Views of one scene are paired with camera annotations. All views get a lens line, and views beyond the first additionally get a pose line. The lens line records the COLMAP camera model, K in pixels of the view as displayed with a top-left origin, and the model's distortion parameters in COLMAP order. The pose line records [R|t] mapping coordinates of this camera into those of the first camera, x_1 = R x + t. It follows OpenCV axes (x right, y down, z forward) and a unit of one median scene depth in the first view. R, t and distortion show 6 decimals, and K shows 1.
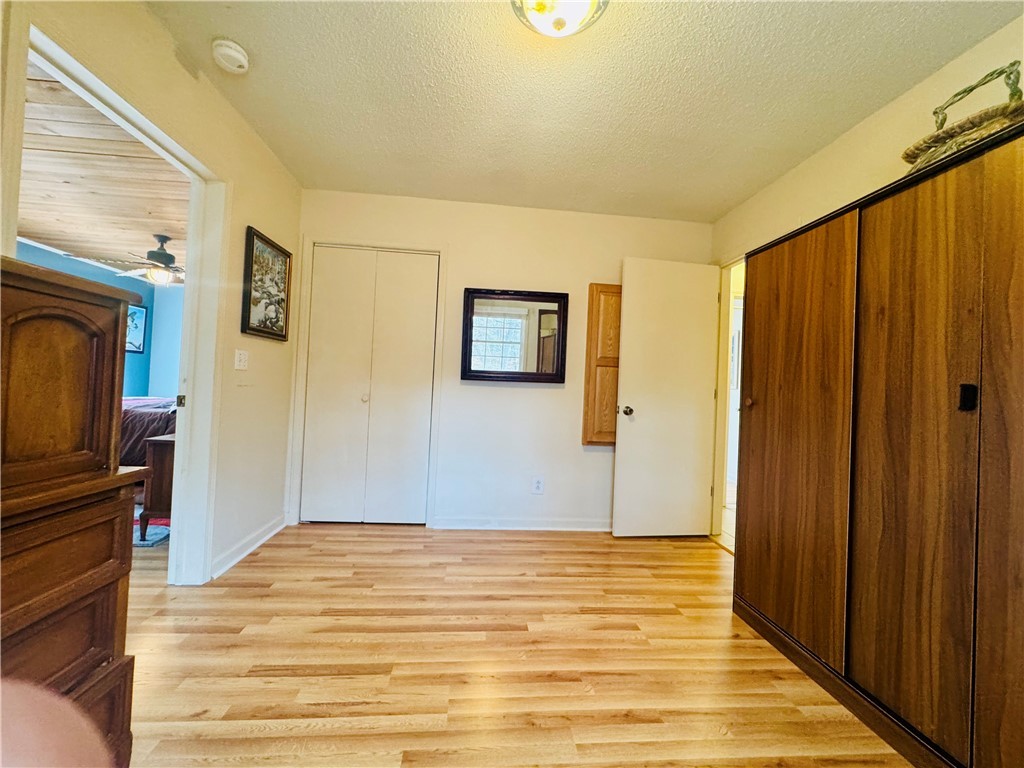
lens RADIAL K [[409.3, 0, 511.2], [0, 409.3, 382.7], [0, 0, 1]] dist [-0.003280, 0.000280]
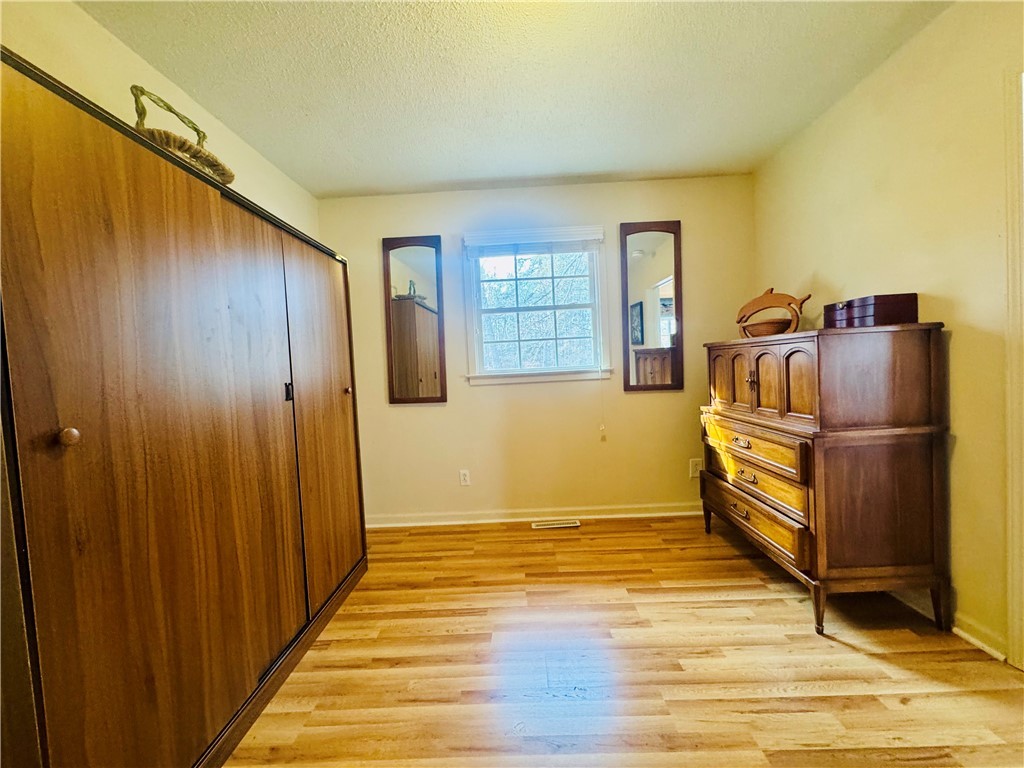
lens RADIAL K [[409.3, 0, 511.7], [0, 409.3, 382.0], [0, 0, 1]] dist [-0.003280, 0.000280]
pose [[-0.993580, -0.001920, 0.113115, 0.112078], [0.000996, 0.999669, 0.025720, -0.029030], [-0.113127, 0.025667, -0.993249, 2.002011]]
